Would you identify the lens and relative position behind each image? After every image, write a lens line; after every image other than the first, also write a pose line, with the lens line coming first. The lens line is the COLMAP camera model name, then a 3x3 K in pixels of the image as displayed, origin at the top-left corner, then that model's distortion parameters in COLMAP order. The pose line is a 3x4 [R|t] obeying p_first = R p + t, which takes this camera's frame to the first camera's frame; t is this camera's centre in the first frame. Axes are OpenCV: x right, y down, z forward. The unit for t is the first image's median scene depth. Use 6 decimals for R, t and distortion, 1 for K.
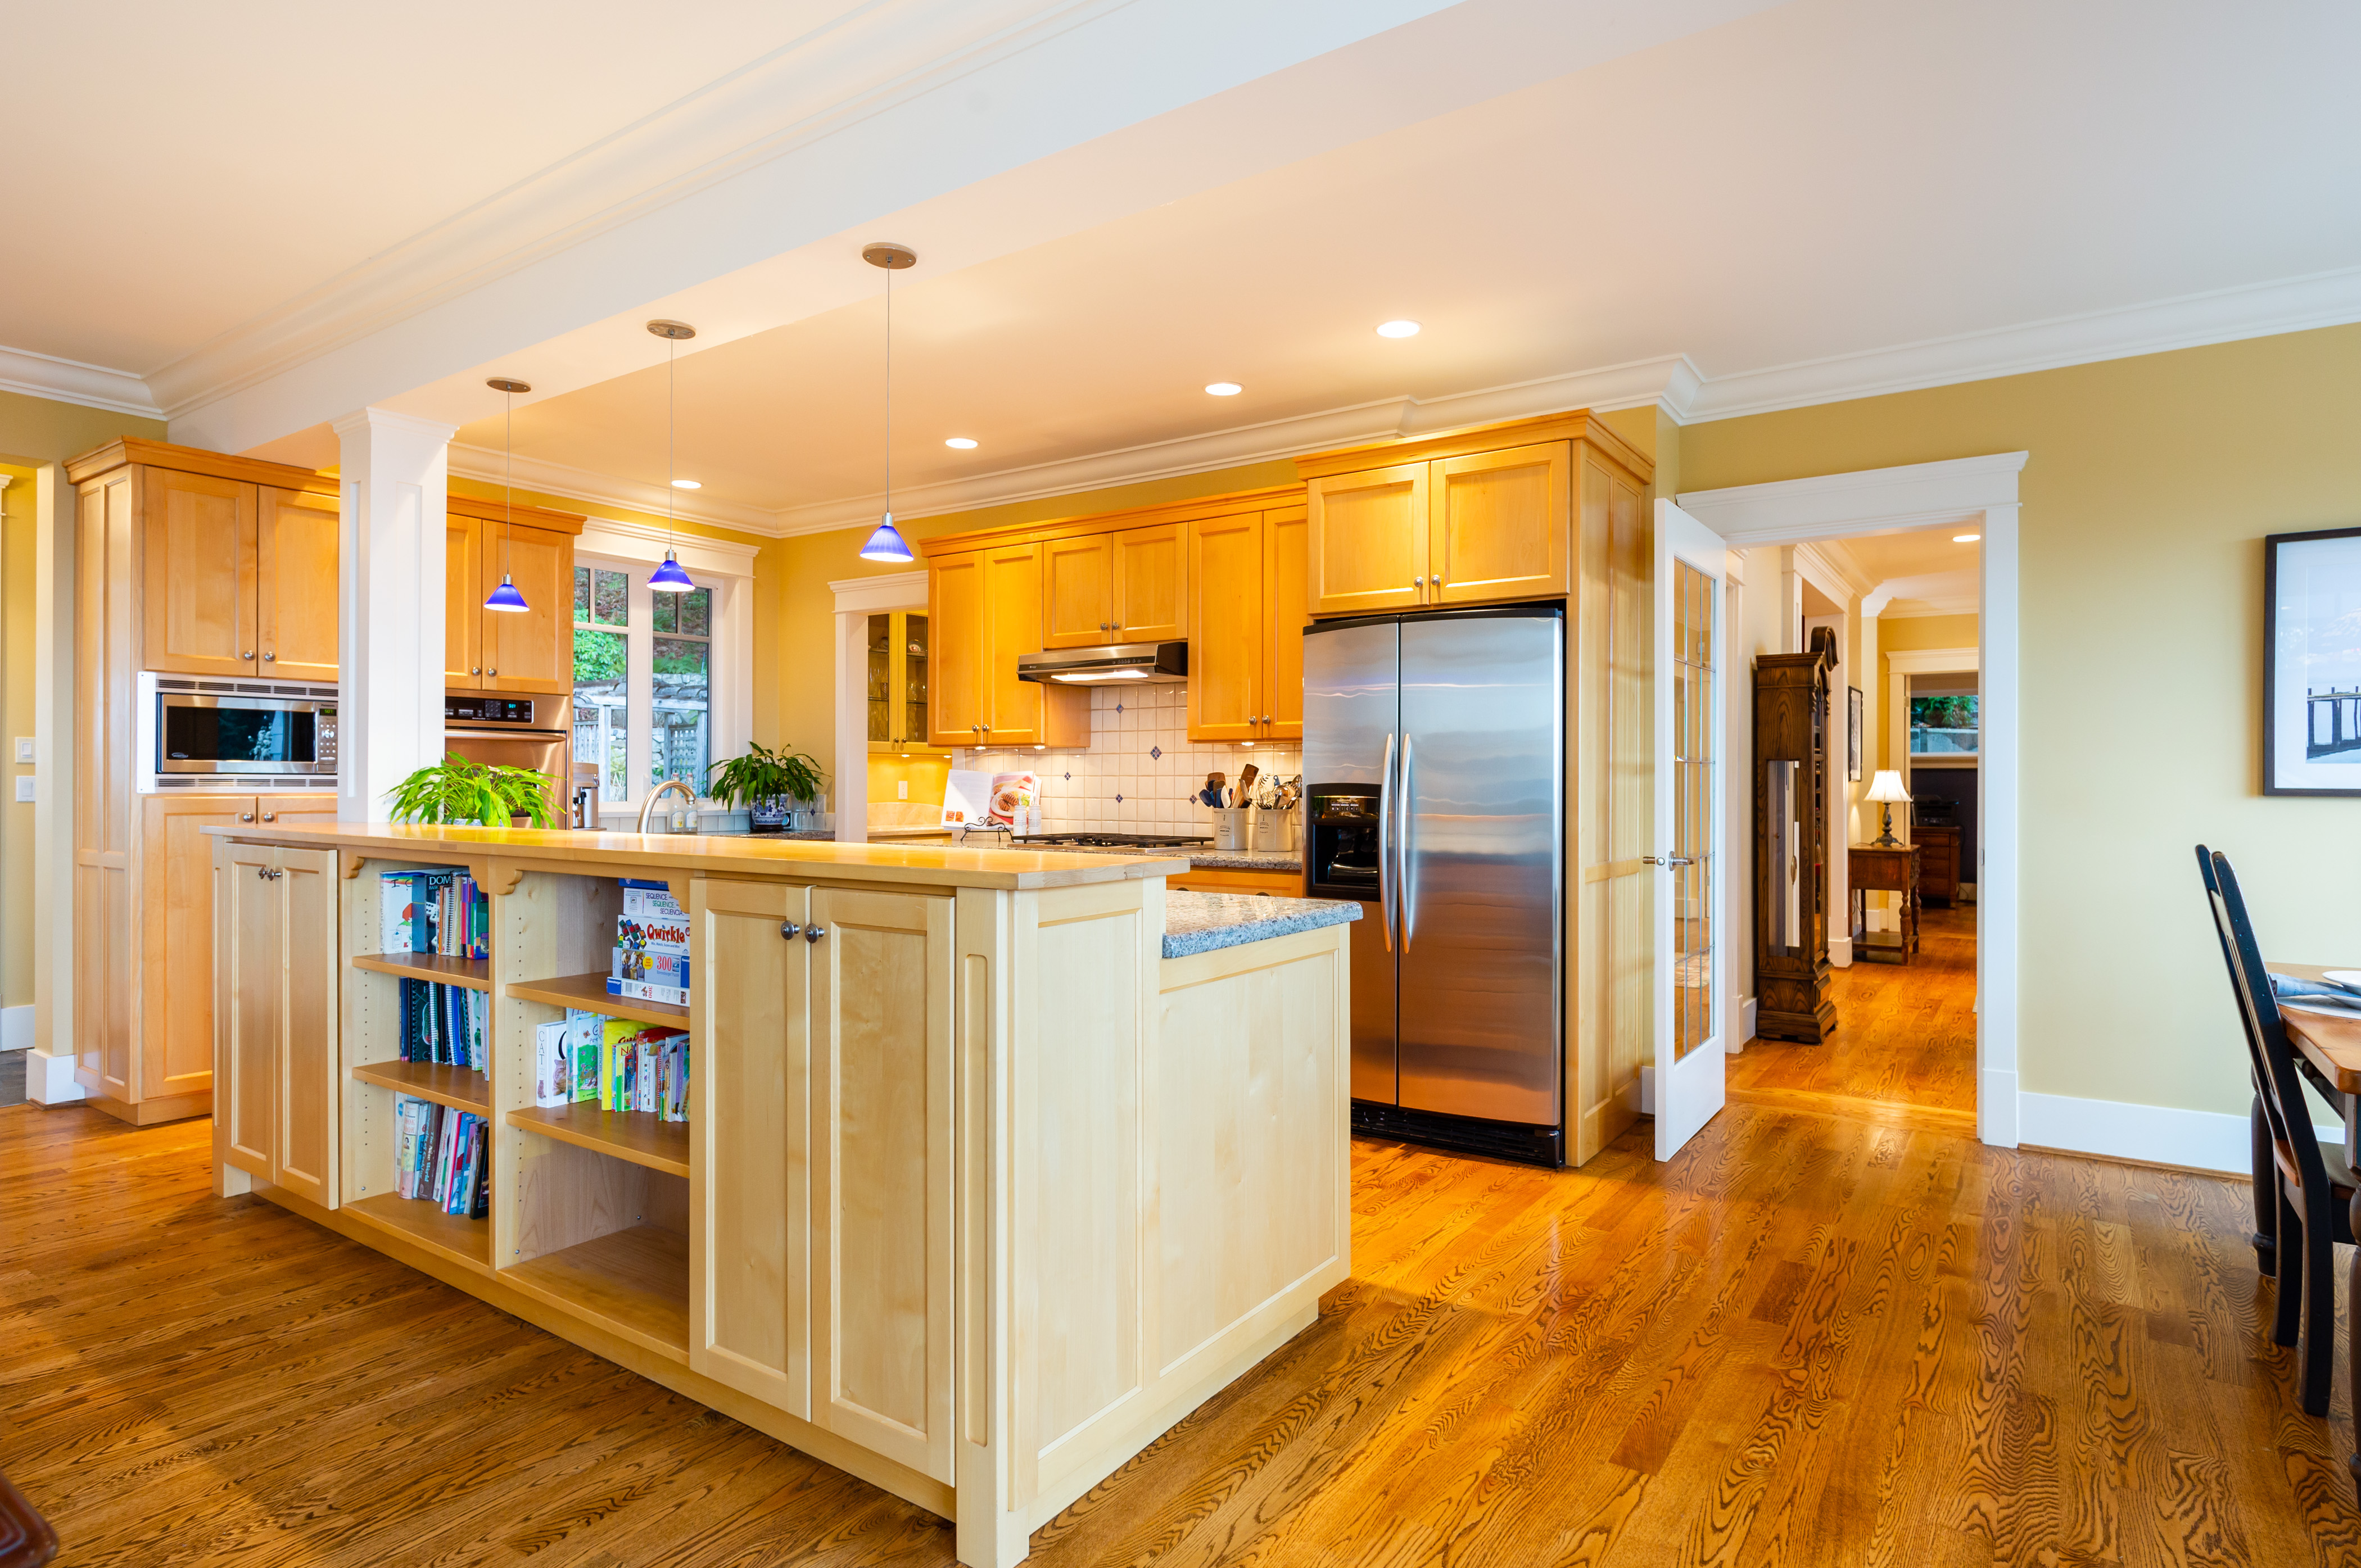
lens RADIAL K [[1249.6, 0, 1195.4], [0, 1249.6, 783.1], [0, 0, 1]] dist [0.000084, -0.002092]
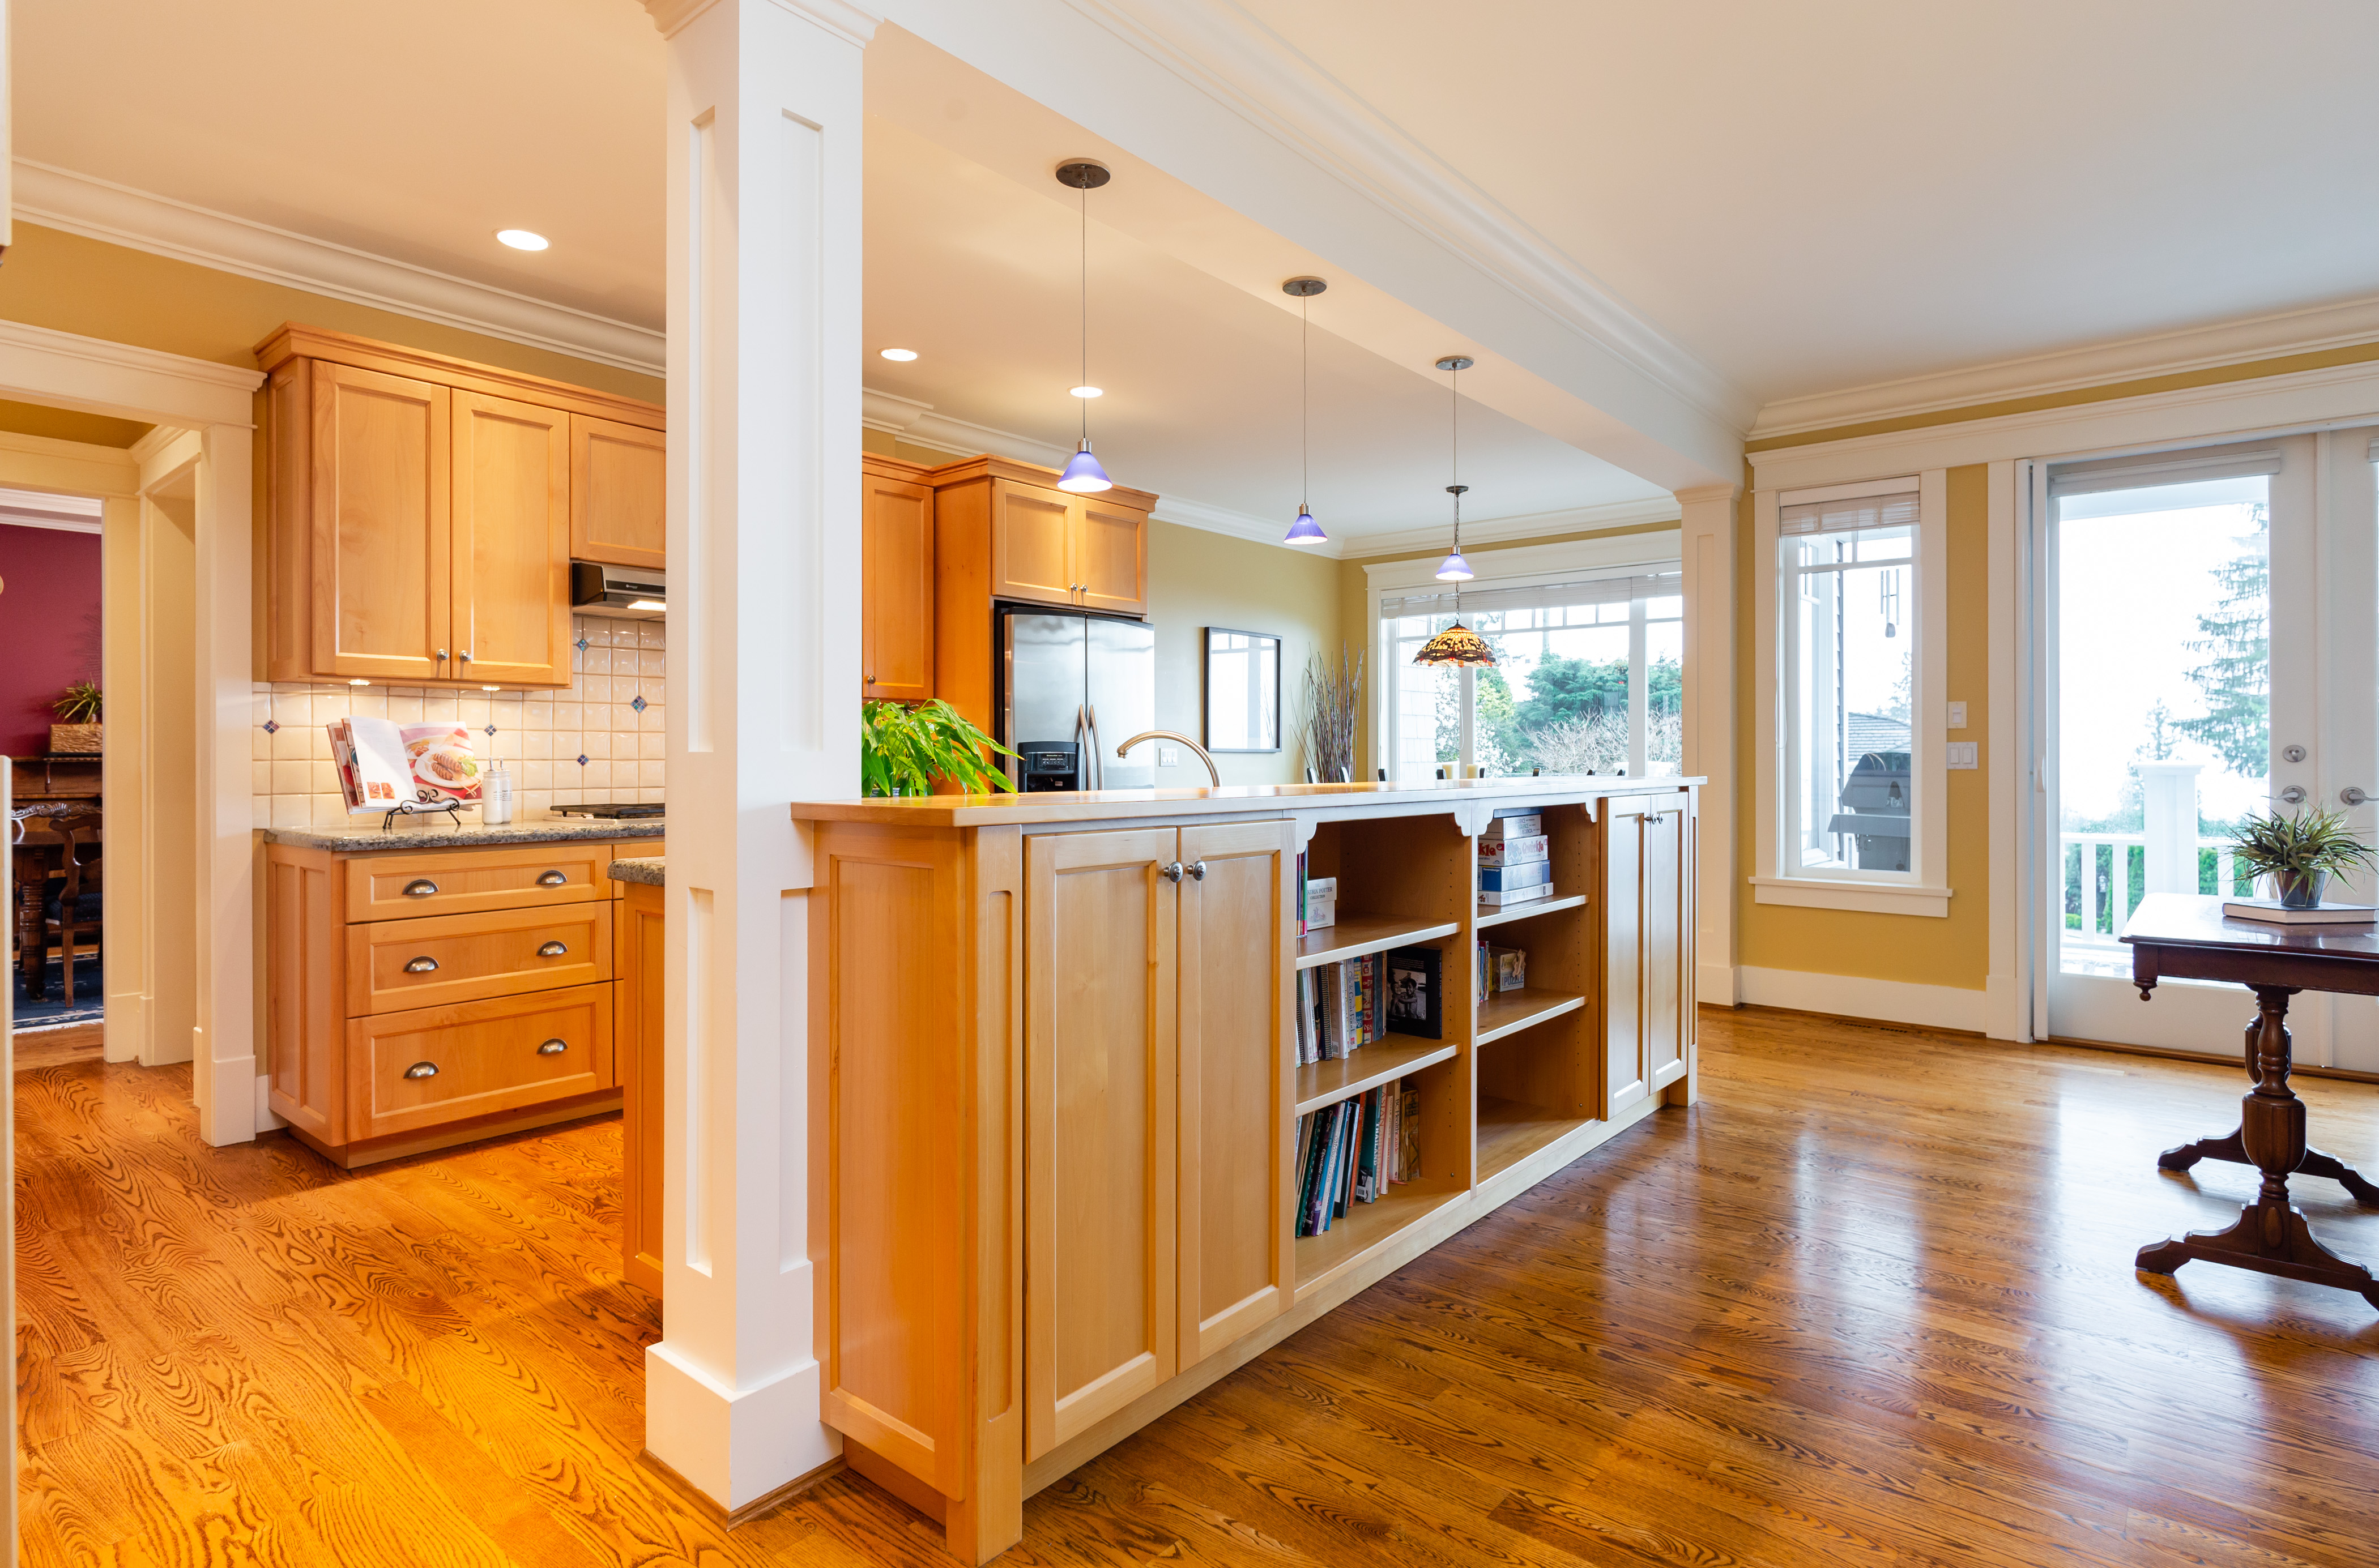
lens RADIAL K [[1238.8, 0, 1174.3], [0, 1238.8, 761.4], [0, 0, 1]] dist [-0.000162, -0.000561]
pose [[0.105523, -0.005658, 0.994401, -1.207304], [0.001510, 0.999984, 0.005529, 0.014215], [-0.994416, 0.000918, 0.105530, 0.842842]]
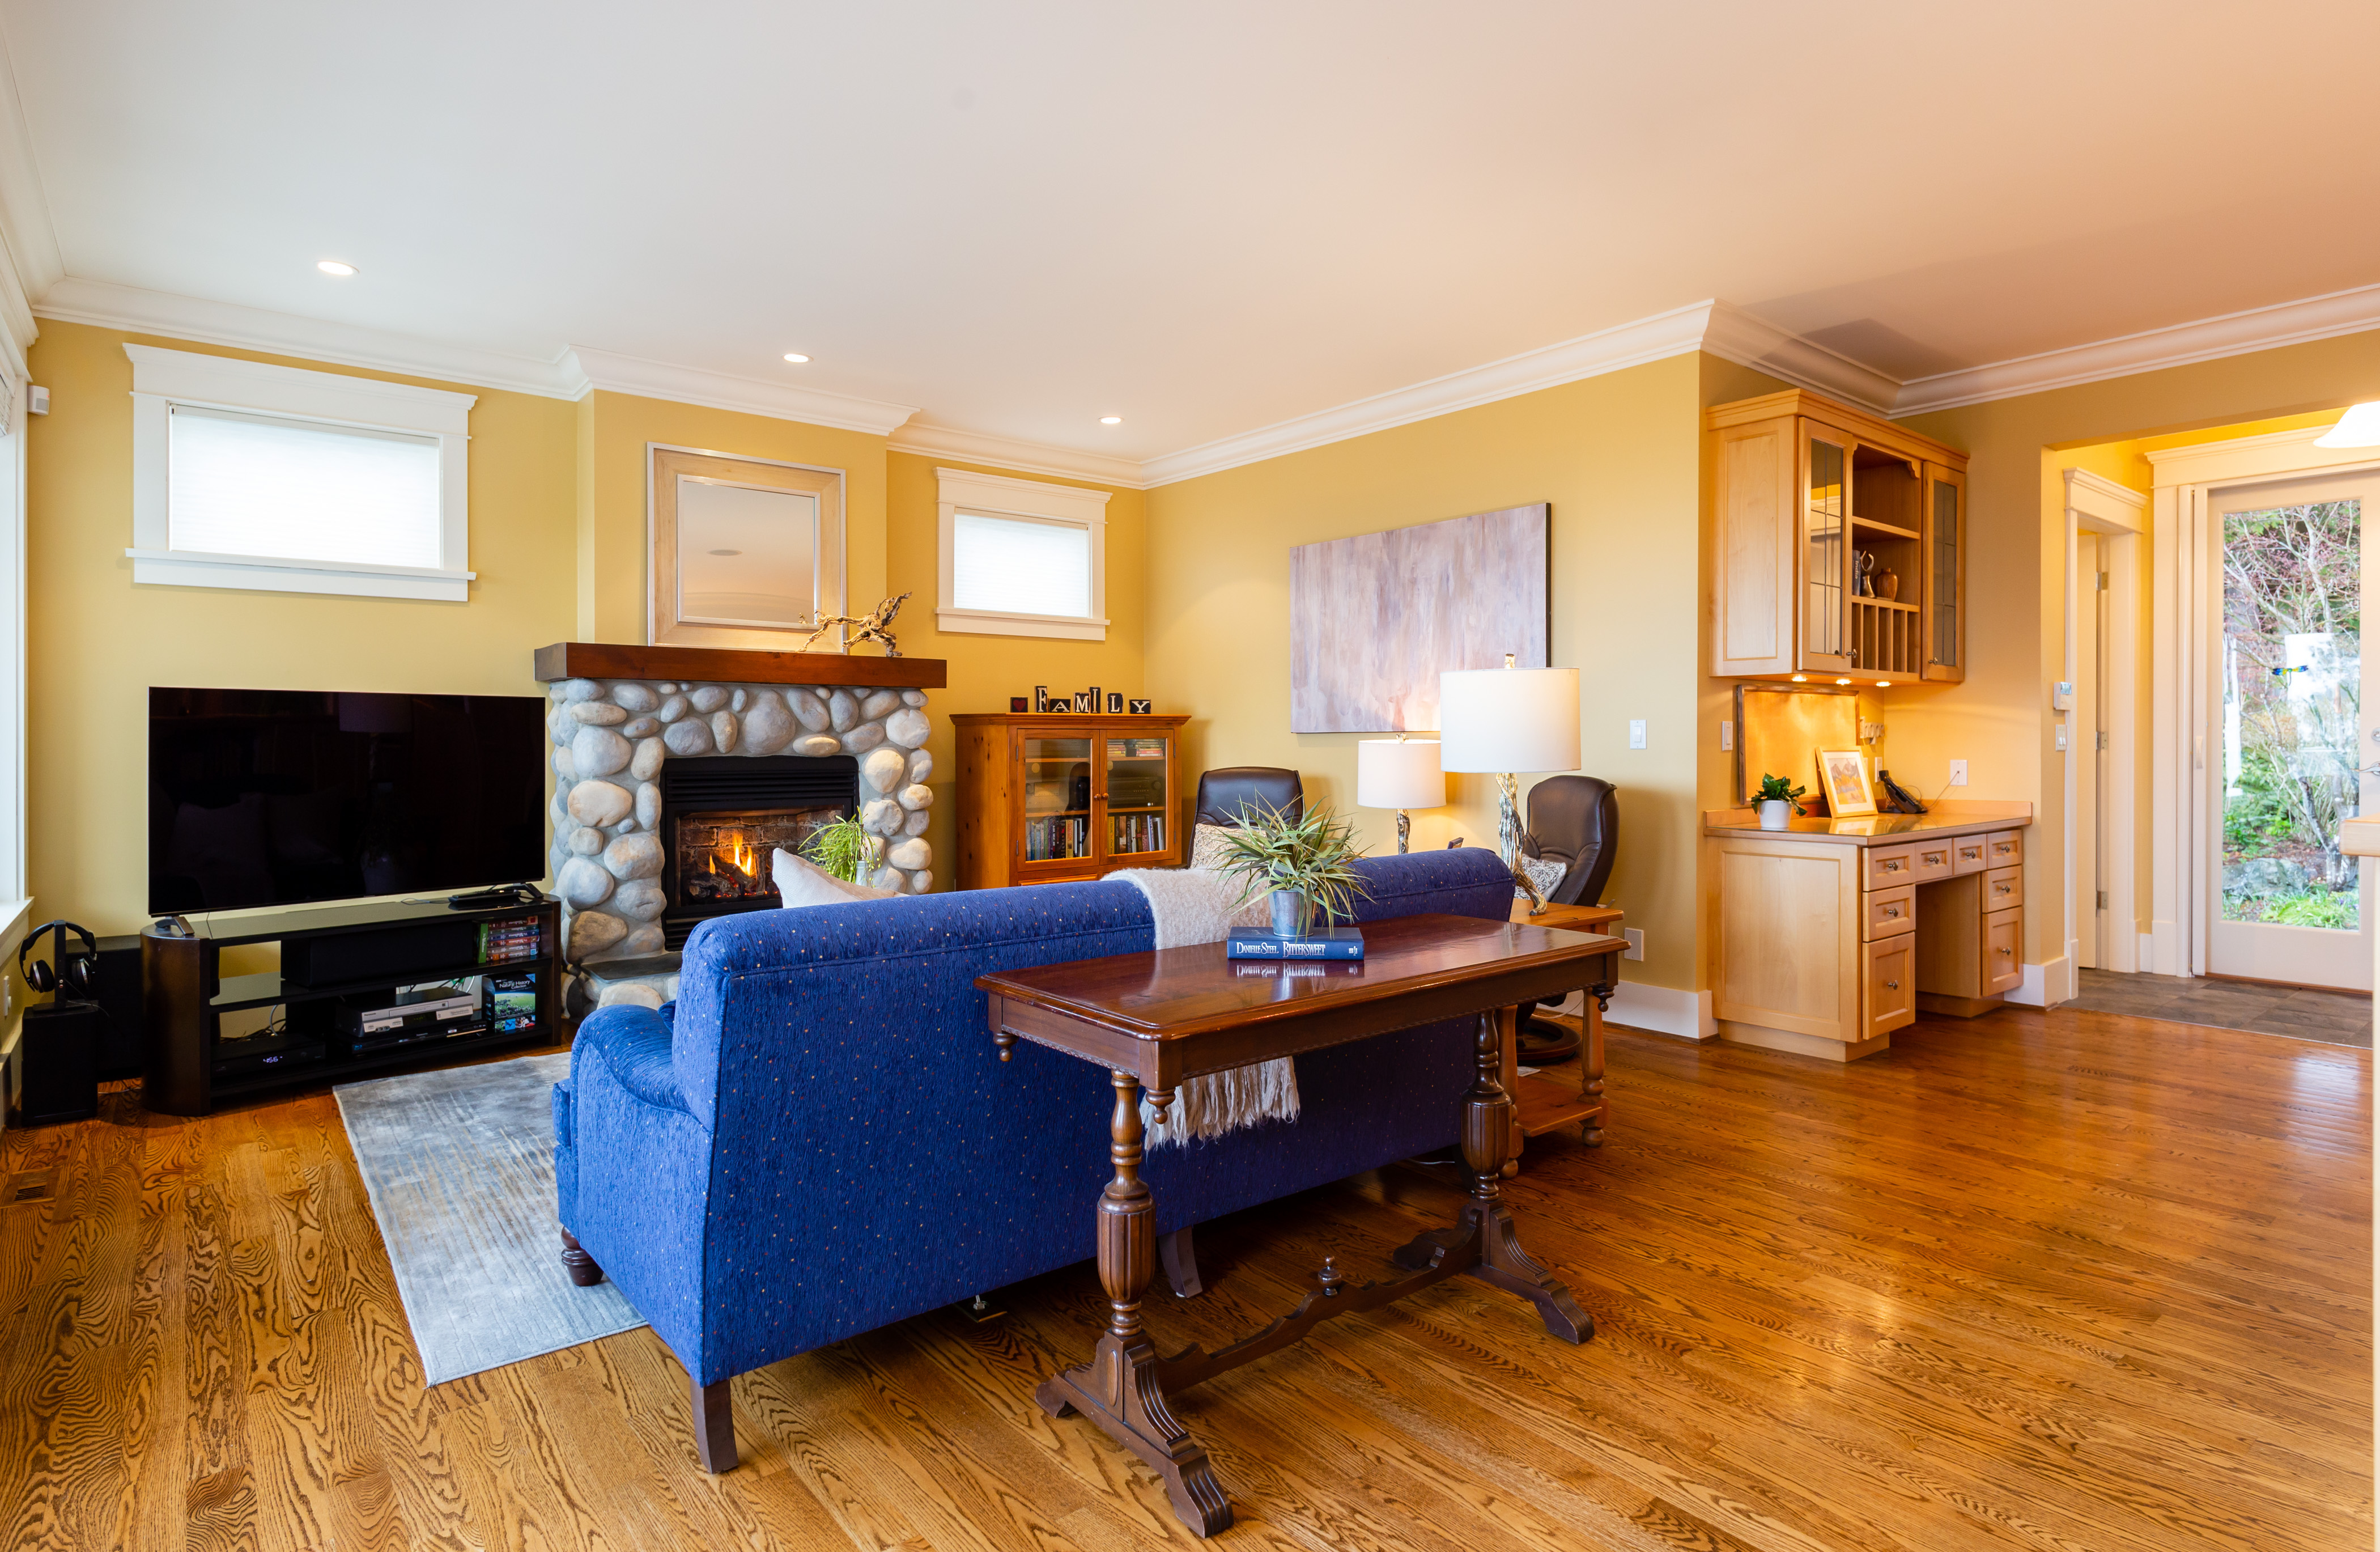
lens RADIAL K [[1238.7, 0, 1187.7], [0, 1238.7, 745.5], [0, 0, 1]] dist [0.000981, 0.000057]
pose [[-0.286297, -0.000039, -0.958141, 0.235701], [-0.000023, 1.000000, -0.000034, 0.020245], [0.958141, 0.000012, -0.286297, 0.338633]]
